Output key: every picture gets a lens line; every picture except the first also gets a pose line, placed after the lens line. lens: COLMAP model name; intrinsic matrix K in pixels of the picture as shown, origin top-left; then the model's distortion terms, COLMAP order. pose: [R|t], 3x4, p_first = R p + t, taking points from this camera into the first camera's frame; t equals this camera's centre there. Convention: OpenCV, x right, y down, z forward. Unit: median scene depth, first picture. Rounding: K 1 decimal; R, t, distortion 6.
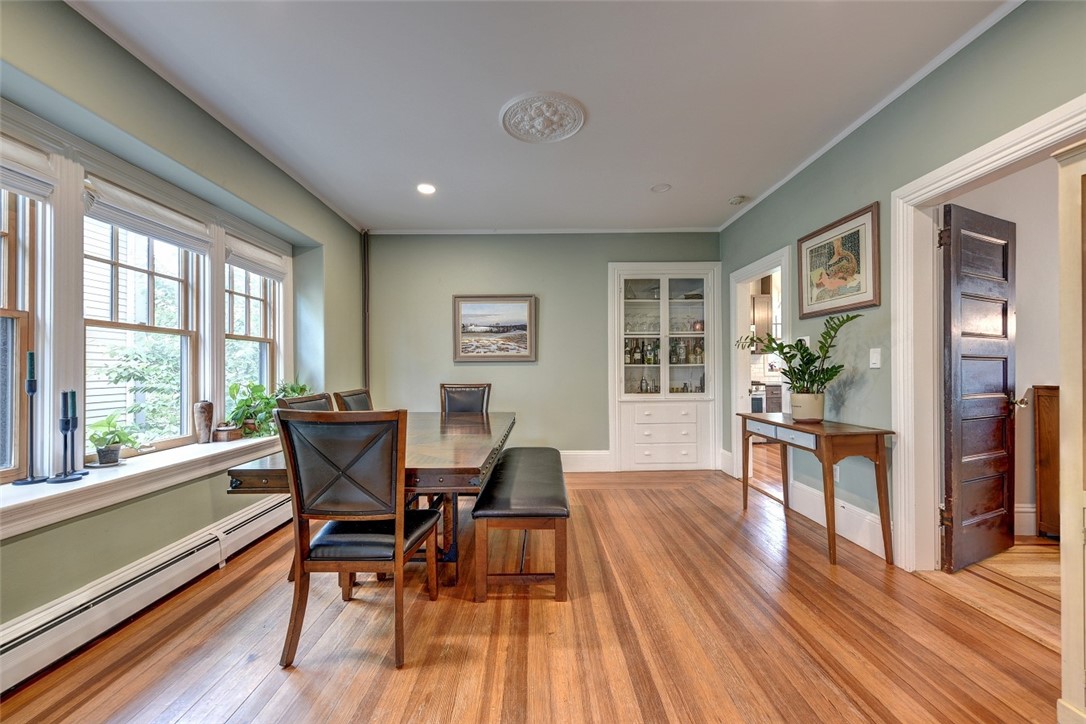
lens RADIAL K [[433.3, 0, 535.8], [0, 433.3, 369.5], [0, 0, 1]] dist [0.006857, -0.001011]
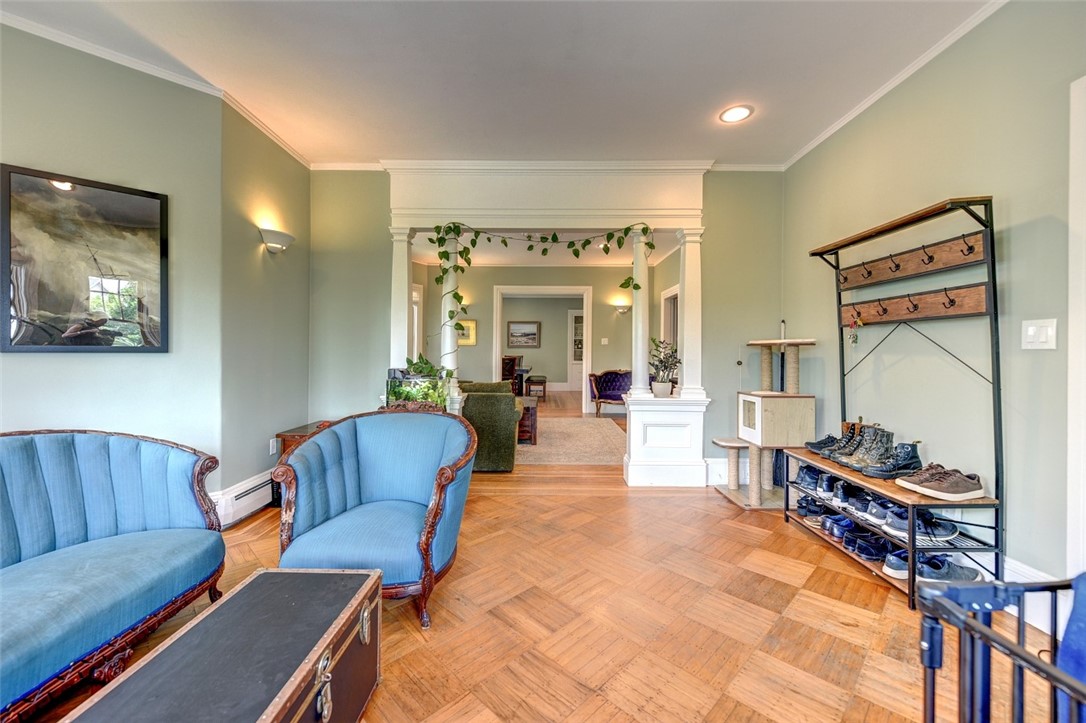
lens RADIAL K [[433.3, 0, 532.0], [0, 433.3, 353.3], [0, 0, 1]] dist [0.006857, -0.001011]
pose [[0.999825, 0.007484, -0.017171, 0.000156], [-0.007362, 0.999947, 0.007167, -0.001776], [0.017224, -0.007039, 0.999827, -1.582664]]
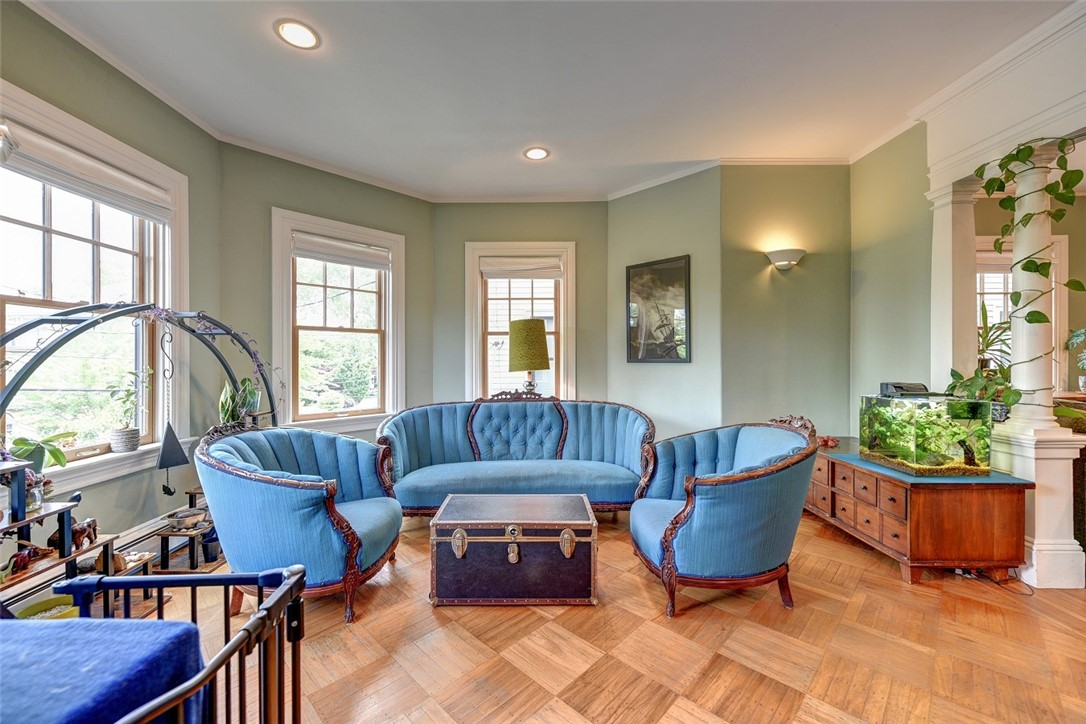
lens RADIAL K [[433.3, 0, 533.5], [0, 433.3, 363.8], [0, 0, 1]] dist [0.006857, -0.001011]
pose [[-0.001707, 0.008443, -0.999963, 0.669660], [0.007959, 0.999933, 0.008429, -0.004824], [0.999967, -0.007944, -0.001774, -1.044088]]
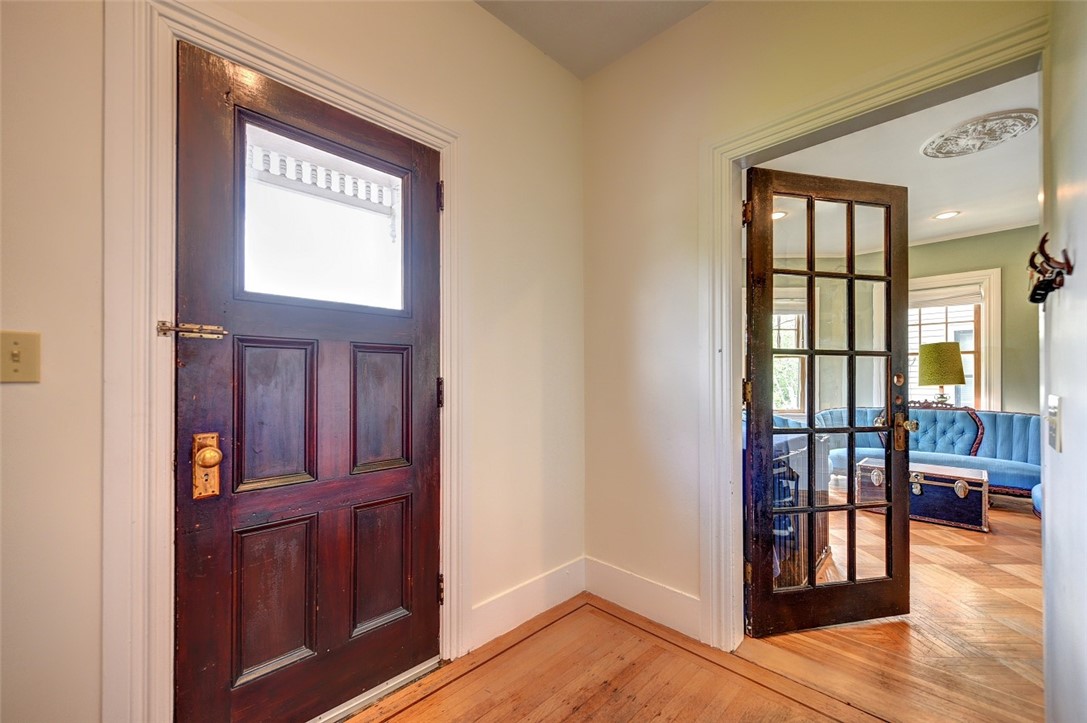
lens RADIAL K [[441.6, 0, 521.3], [0, 441.6, 375.2], [0, 0, 1]] dist [0.004306, -0.001225]
pose [[-0.720452, -0.000692, -0.693504, 1.885784], [0.004285, 0.999976, -0.005448, -0.007727], [0.693491, -0.006897, -0.720432, -0.927683]]
